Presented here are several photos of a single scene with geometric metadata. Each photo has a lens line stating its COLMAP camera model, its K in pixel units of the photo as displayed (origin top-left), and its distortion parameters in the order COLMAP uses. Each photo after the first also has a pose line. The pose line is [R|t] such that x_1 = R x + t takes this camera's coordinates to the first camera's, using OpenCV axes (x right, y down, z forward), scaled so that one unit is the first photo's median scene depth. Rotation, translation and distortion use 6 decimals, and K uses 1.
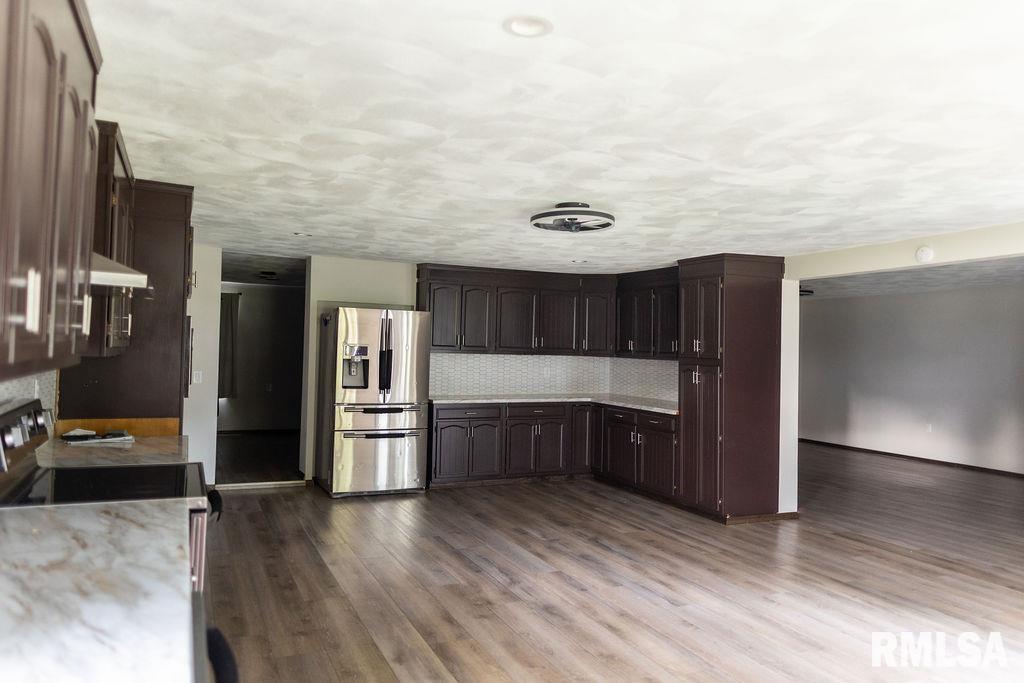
lens RADIAL K [[720.9, 0, 521.6], [0, 720.9, 338.9], [0, 0, 1]] dist [0.005235, 0.001674]
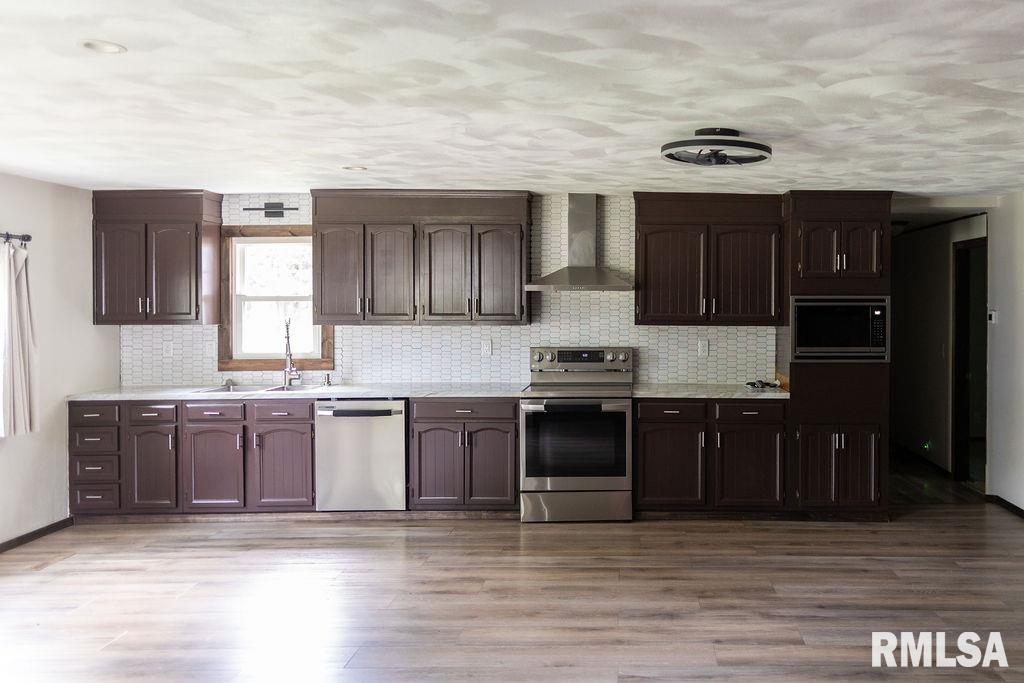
lens RADIAL K [[903.5, 0, 655.7], [0, 903.5, 319.7], [0, 0, 1]] dist [0.005541, -0.007344]
pose [[-0.401678, -0.012001, -0.915702, 0.870376], [0.002977, 0.999892, -0.014410, 0.026620], [0.915776, -0.008514, -0.401599, 1.185817]]
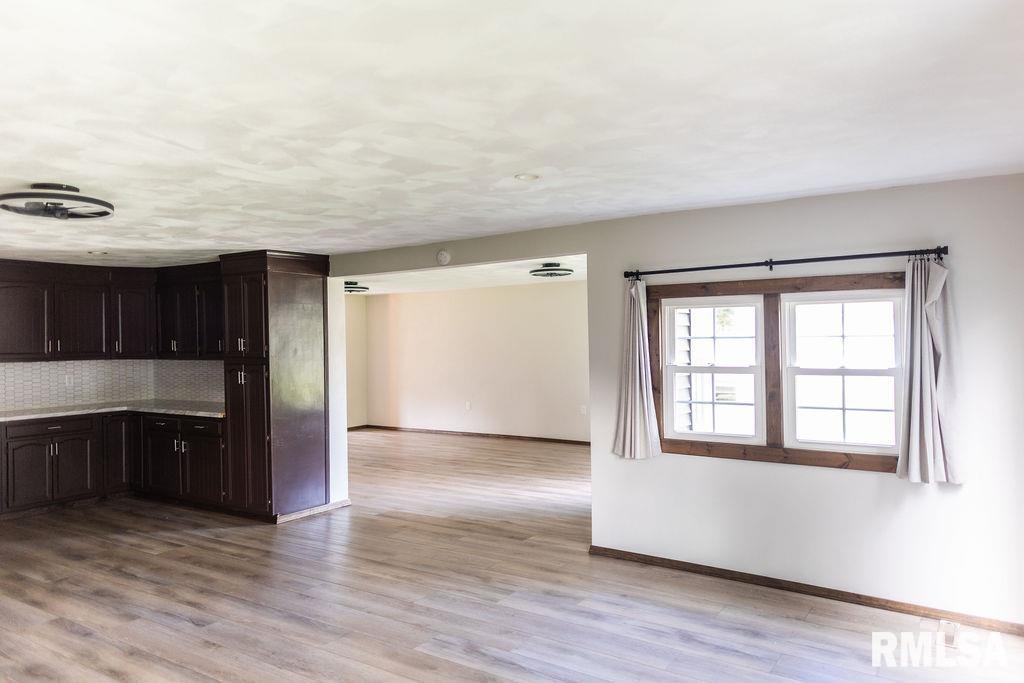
lens RADIAL K [[703.5, 0, 512.0], [0, 703.5, 341.5], [0, 0, 1]] dist [0.022037, 0.000698]
pose [[0.849665, -0.035175, 0.526149, 0.073335], [0.028005, 0.999375, 0.021587, -0.006675], [-0.526579, -0.003607, 0.850118, 0.006975]]
